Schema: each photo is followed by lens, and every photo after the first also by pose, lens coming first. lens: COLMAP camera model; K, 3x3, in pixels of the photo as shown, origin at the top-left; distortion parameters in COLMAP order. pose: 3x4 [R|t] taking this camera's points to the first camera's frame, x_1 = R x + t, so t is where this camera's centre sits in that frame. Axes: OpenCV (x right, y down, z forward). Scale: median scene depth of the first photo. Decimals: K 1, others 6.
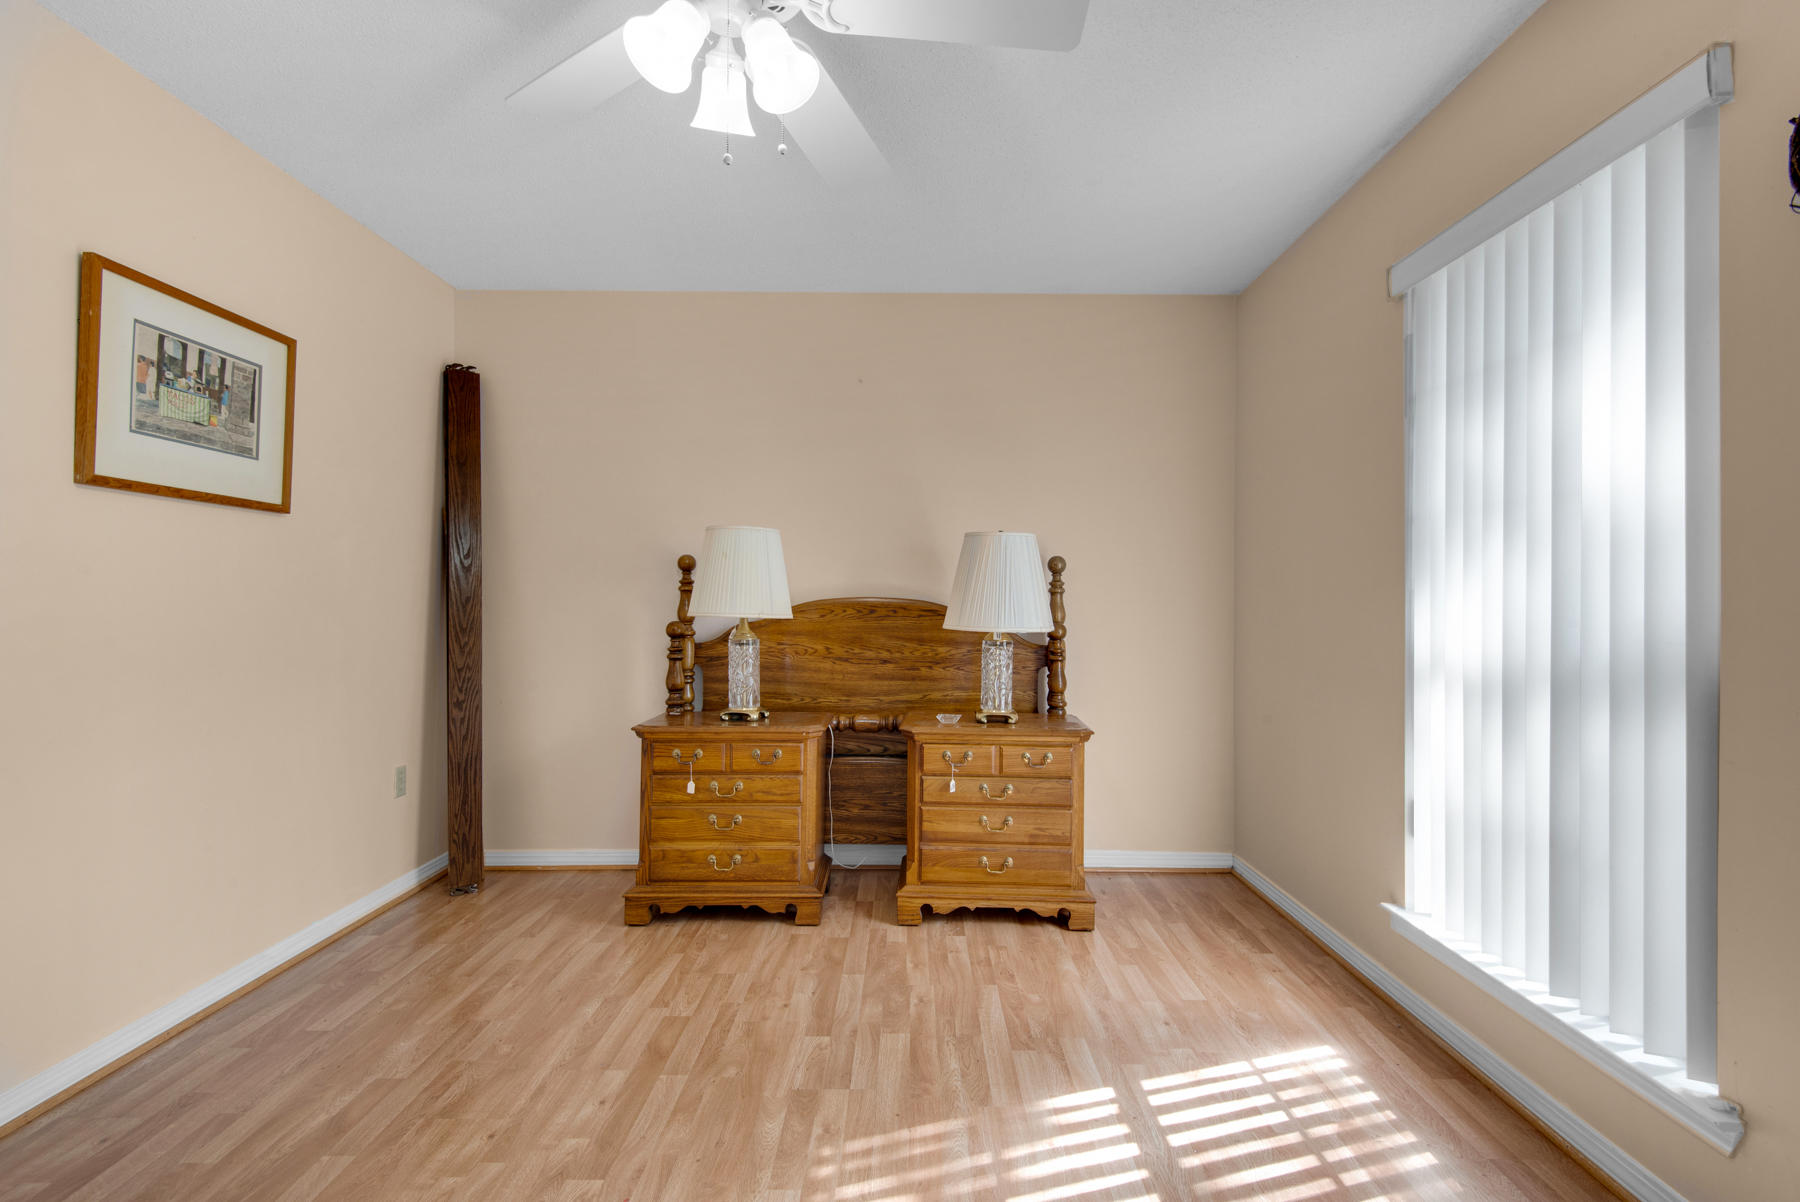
lens RADIAL K [[820.9, 0, 907.0], [0, 820.9, 582.6], [0, 0, 1]] dist [0.036364, -0.015886]
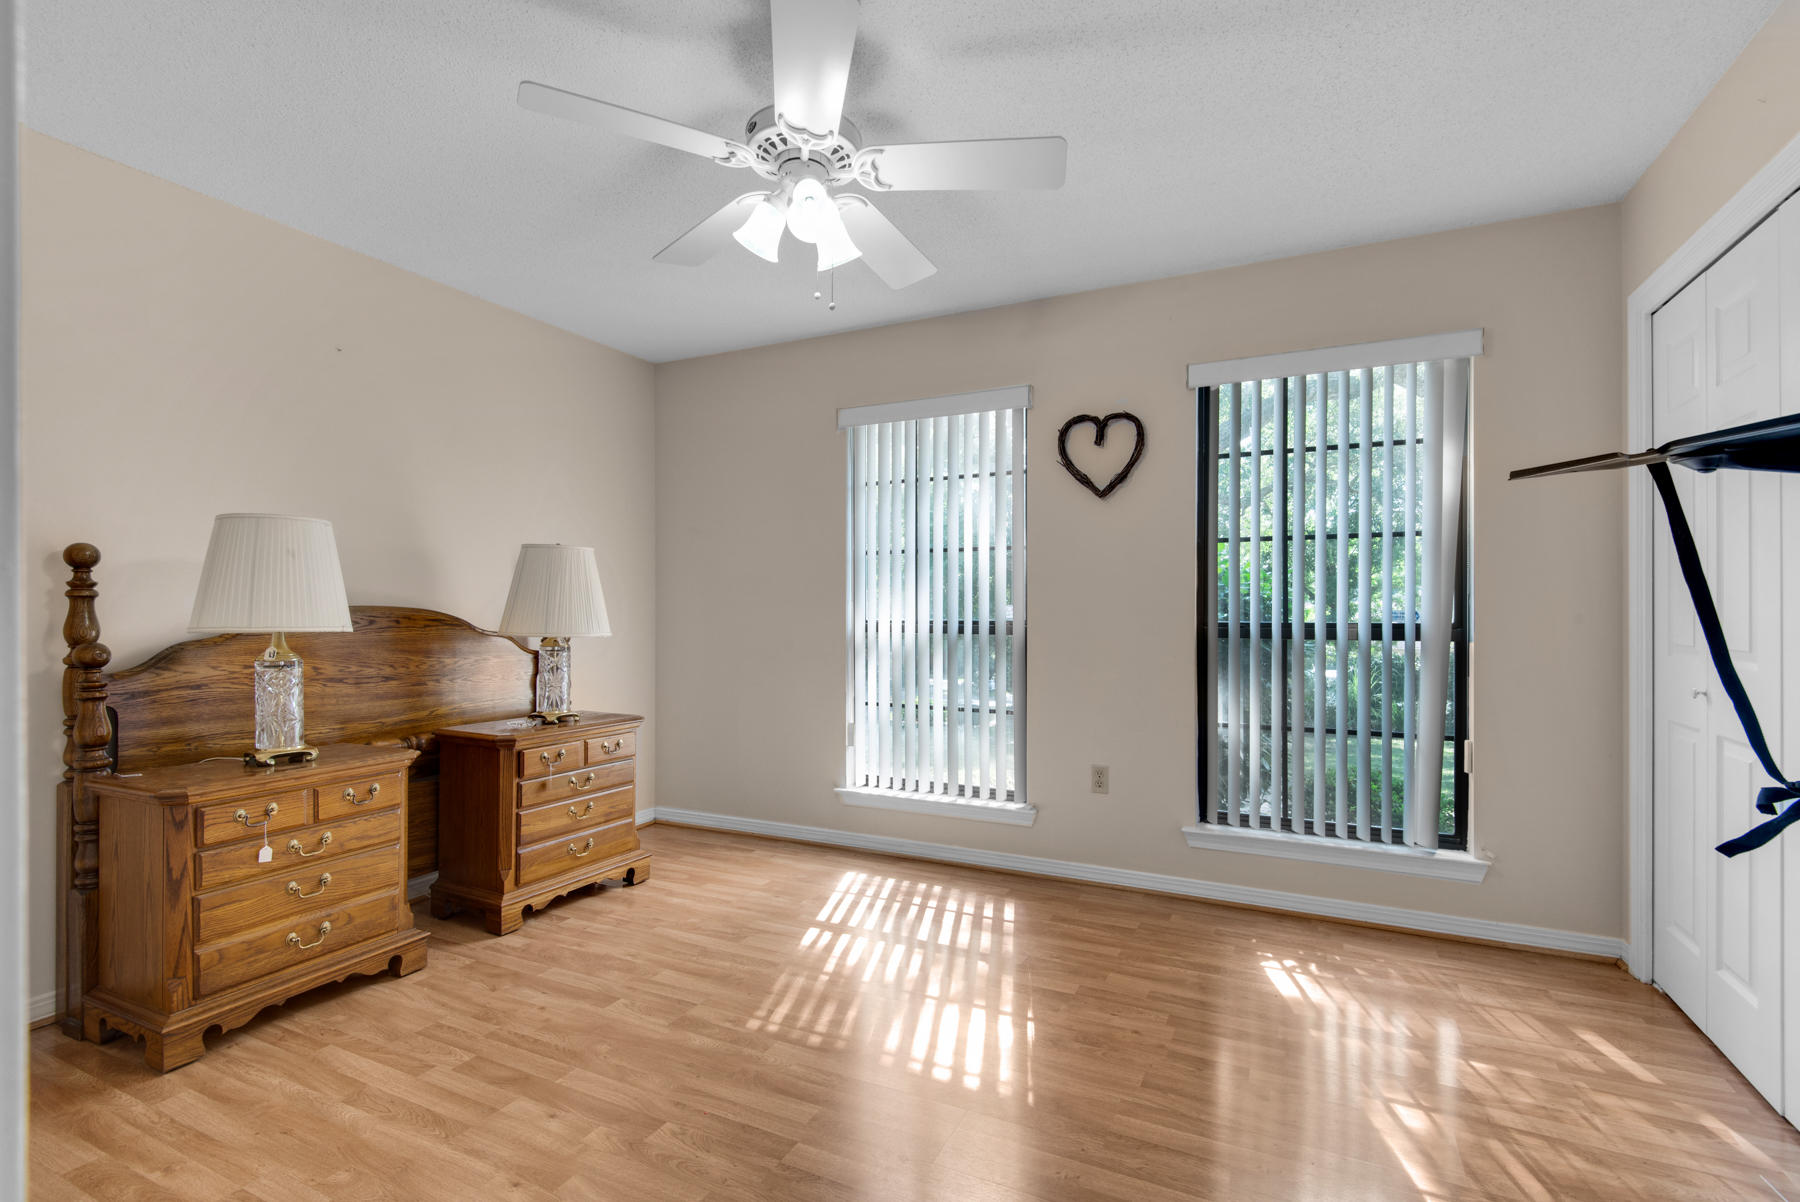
lens RADIAL K [[825.2, 0, 905.7], [0, 825.2, 586.0], [0, 0, 1]] dist [0.078440, -0.041871]
pose [[0.441147, 0.020442, 0.897202, -0.718664], [-0.017884, 0.999742, -0.013985, -0.001165], [-0.897257, -0.009876, 0.441399, 0.116840]]
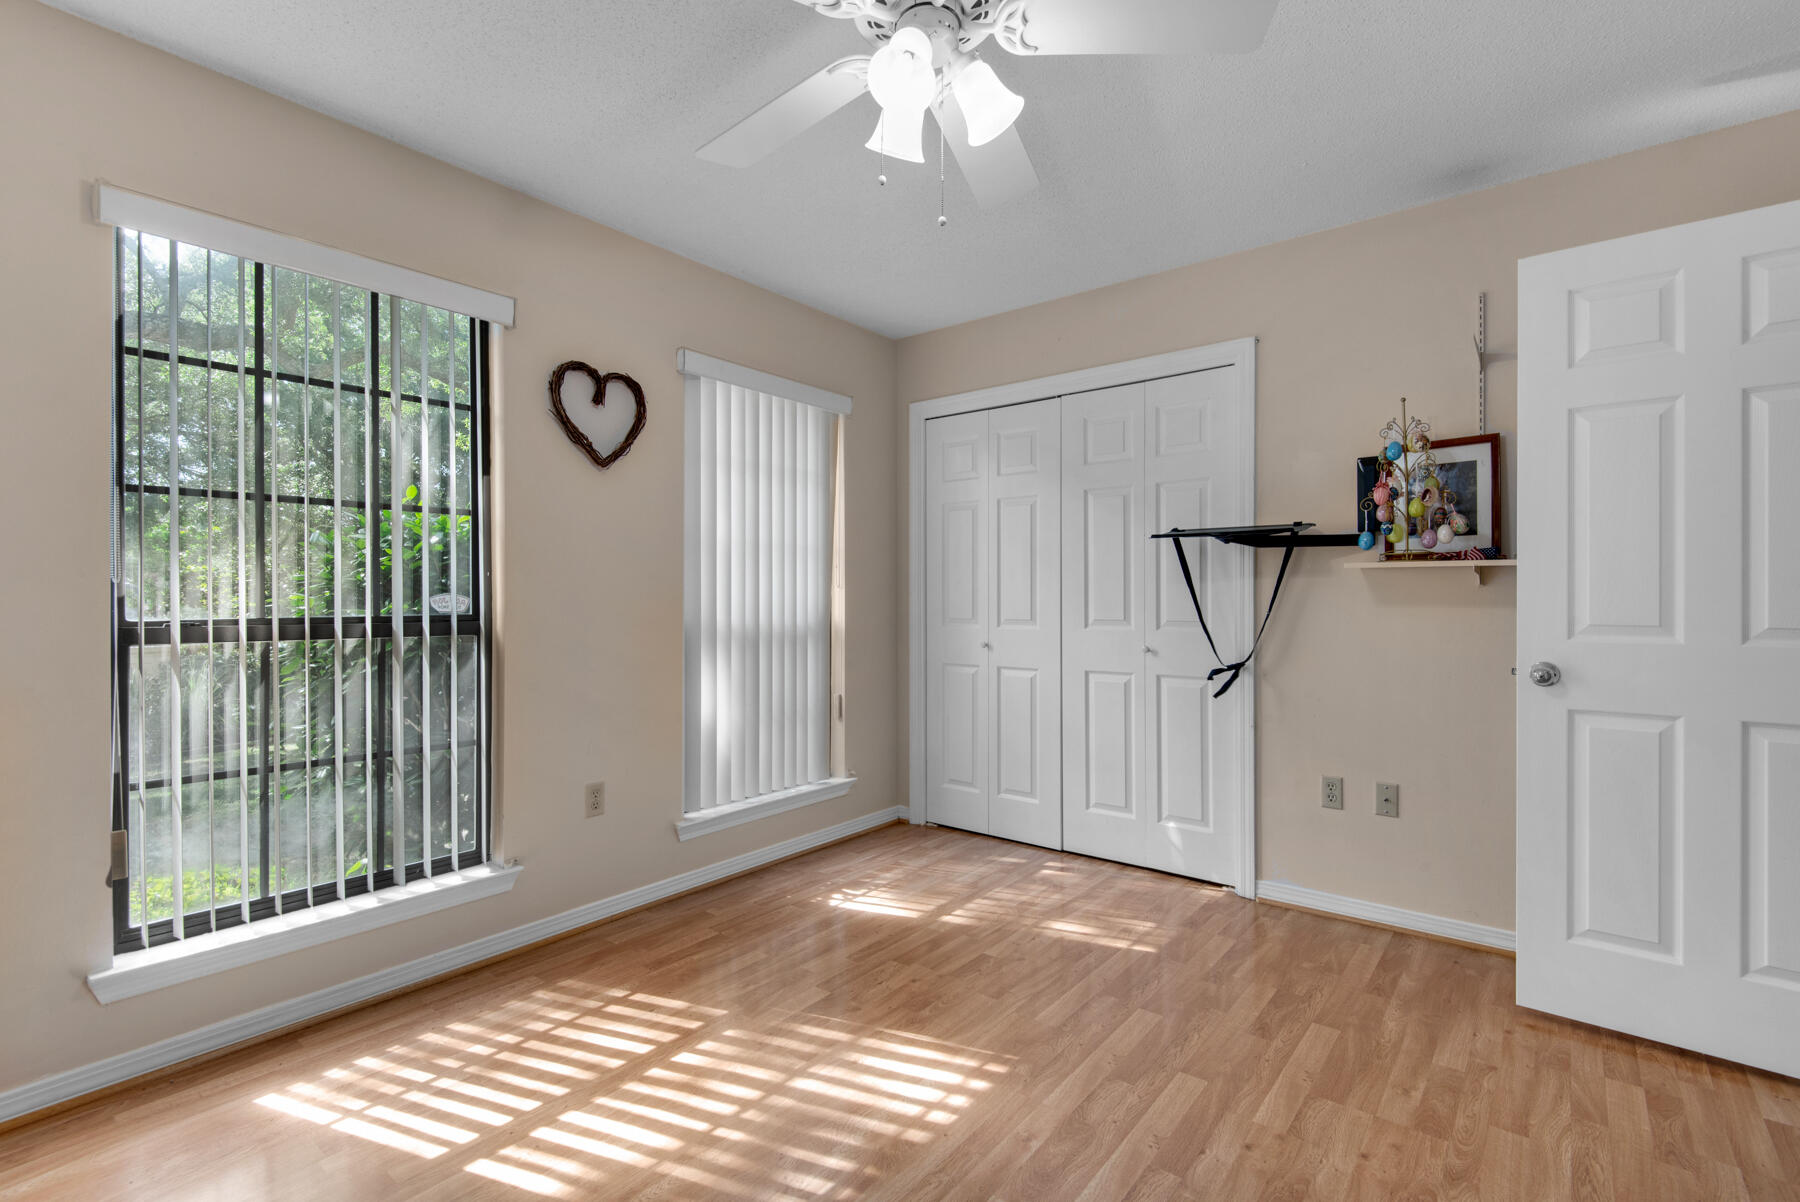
lens RADIAL K [[820.9, 0, 907.0], [0, 820.9, 582.6], [0, 0, 1]] dist [0.036364, -0.015886]
pose [[-0.781331, -0.000223, 0.624116, -0.440267], [-0.025496, 0.999177, -0.031560, 0.012051], [-0.623595, -0.040572, -0.780694, 0.952235]]
